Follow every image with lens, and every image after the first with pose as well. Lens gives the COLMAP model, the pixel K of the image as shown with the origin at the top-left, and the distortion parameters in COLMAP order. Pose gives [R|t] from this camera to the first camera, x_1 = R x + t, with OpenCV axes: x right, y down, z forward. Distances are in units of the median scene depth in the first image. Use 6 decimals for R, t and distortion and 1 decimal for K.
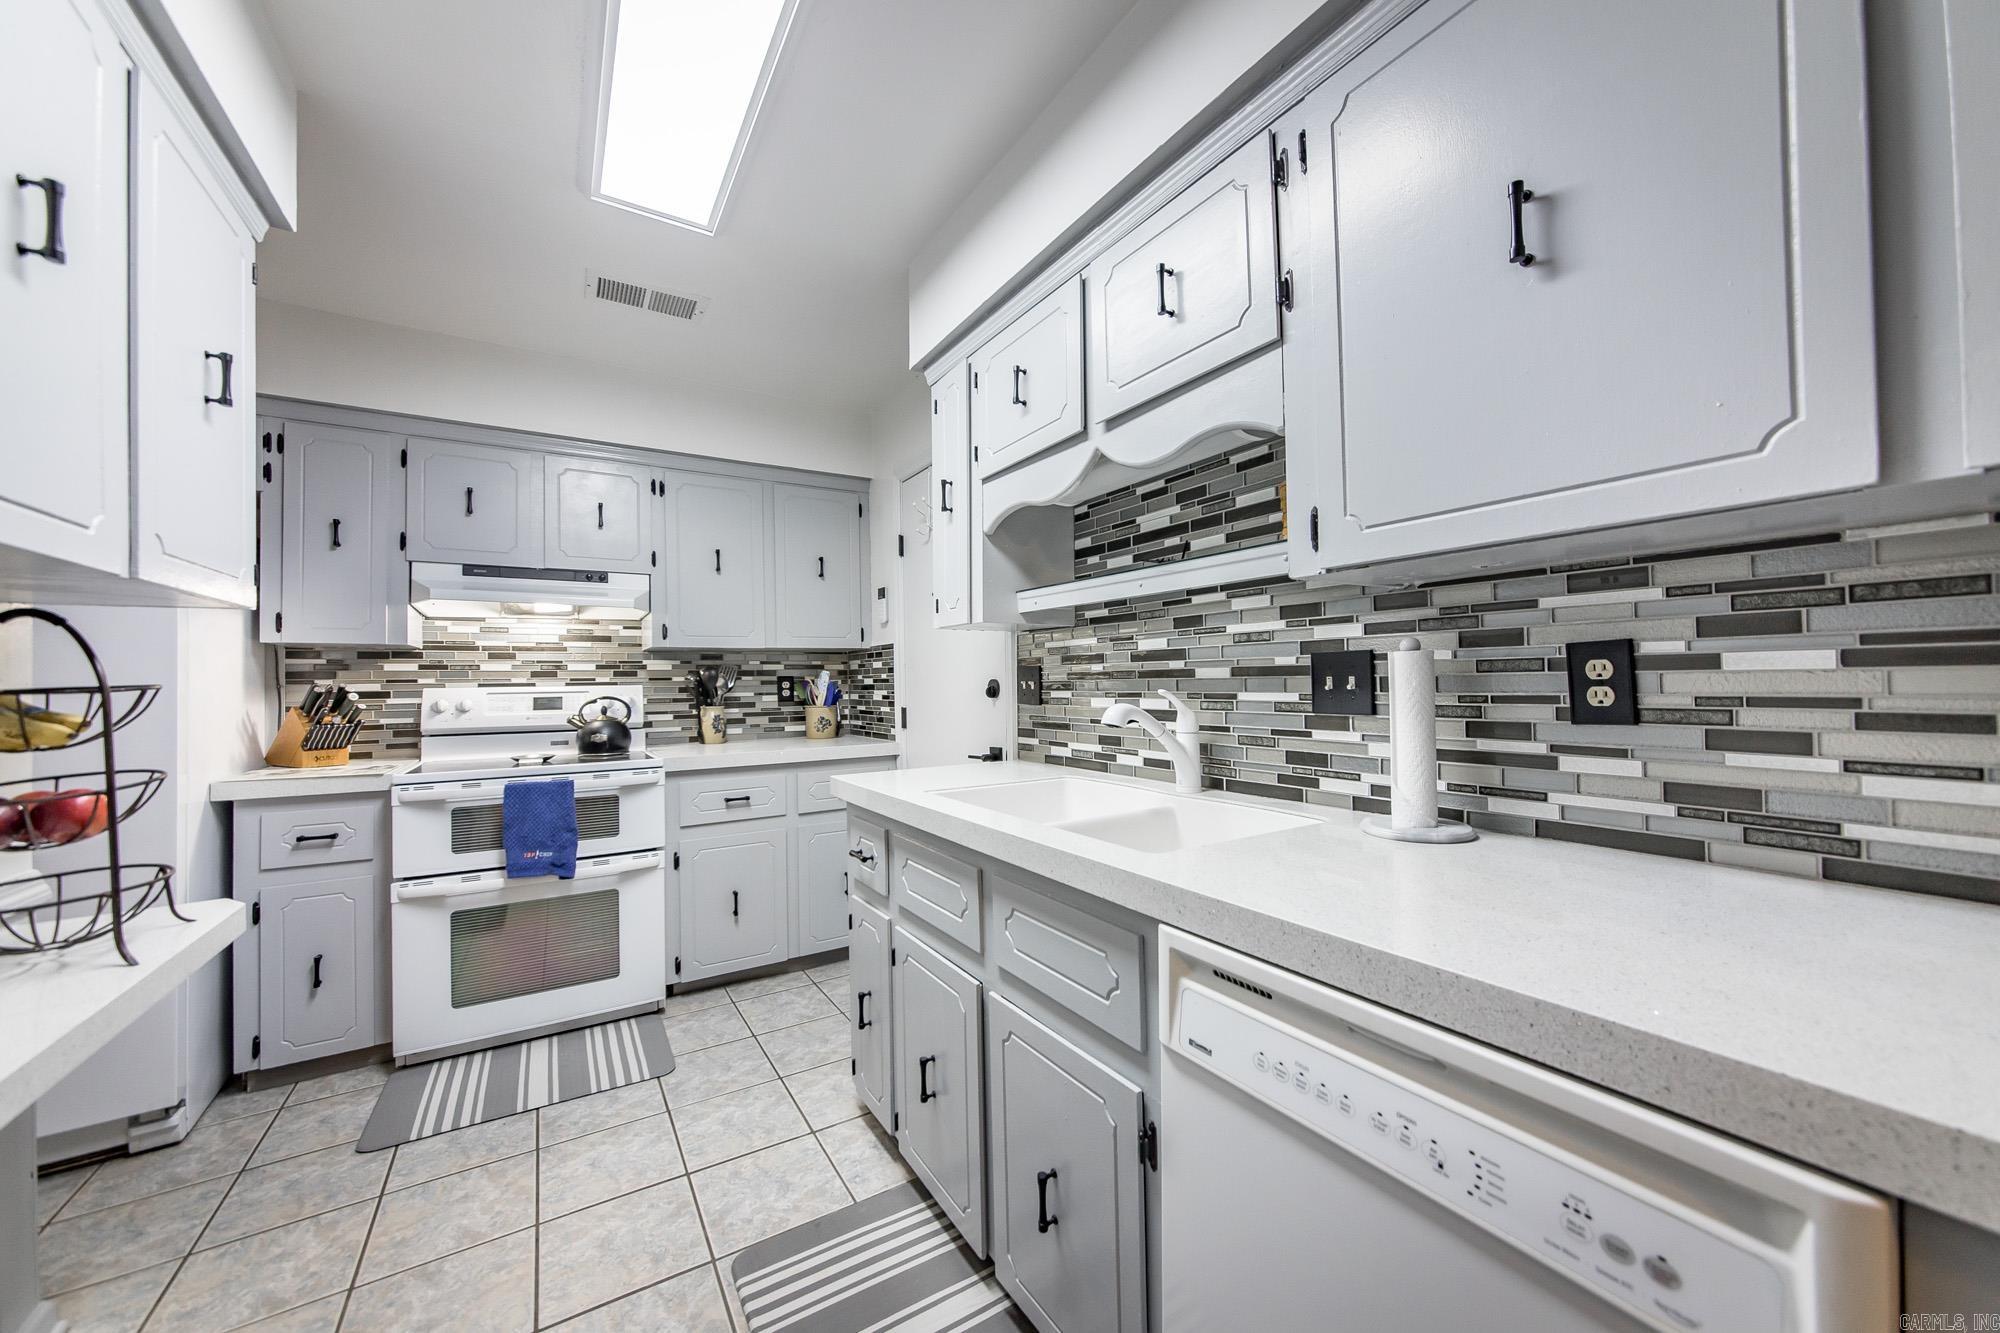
lens RADIAL K [[719.6, 0, 996.2], [0, 719.6, 669.1], [0, 0, 1]] dist [-0.007255, 0.001520]
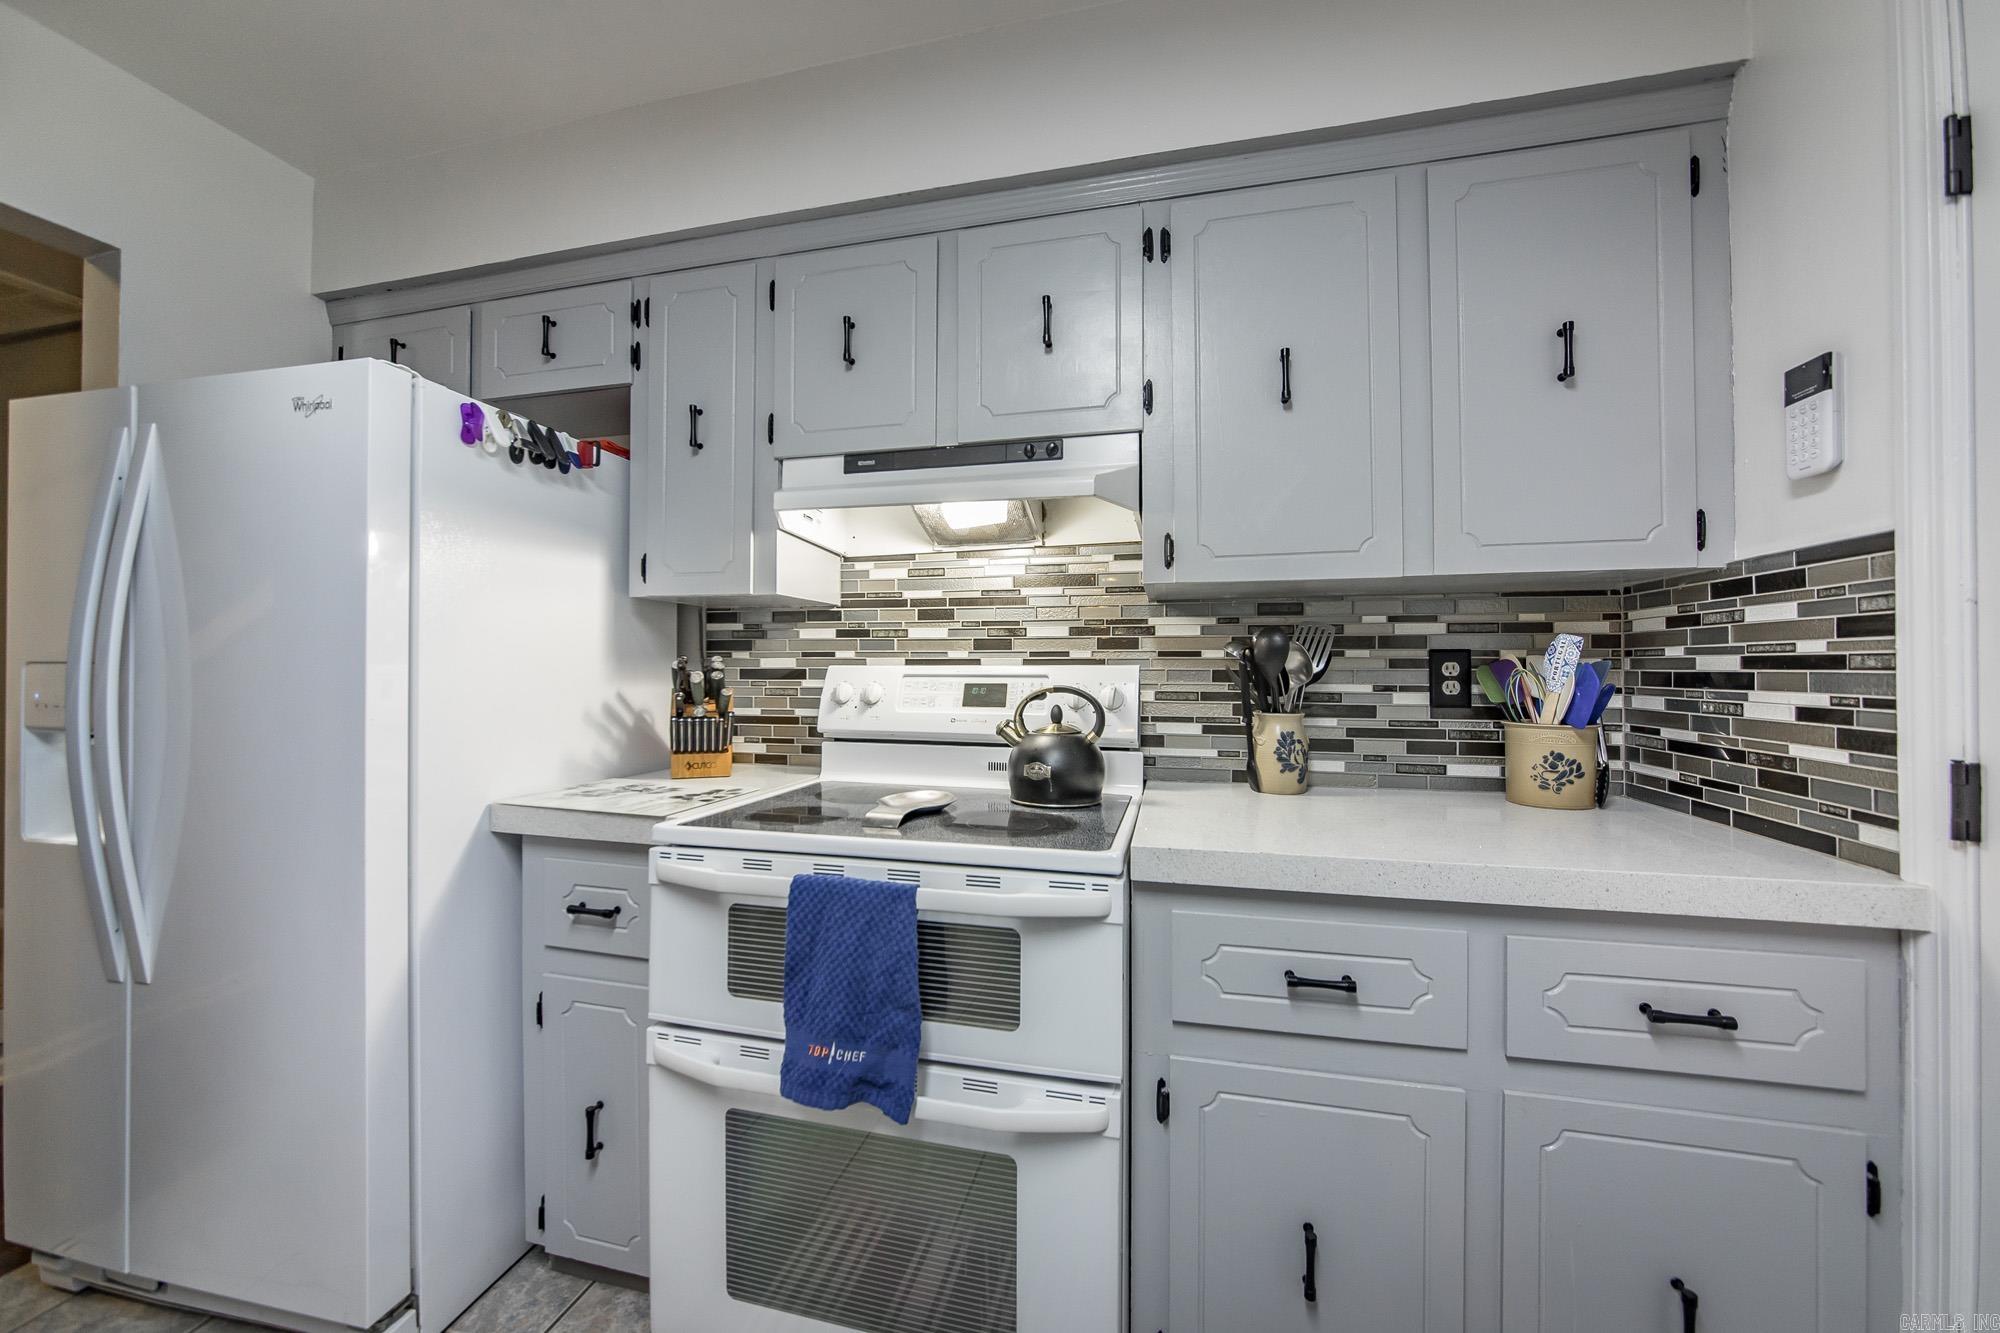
lens RADIAL K [[719.6, 0, 1008.8], [0, 719.6, 663.8], [0, 0, 1]] dist [-0.007255, 0.001520]
pose [[0.698927, 0.012085, -0.715091, -0.196254], [0.000857, 0.999842, 0.017734, 0.012510], [0.715192, -0.013008, 0.698807, 0.588311]]
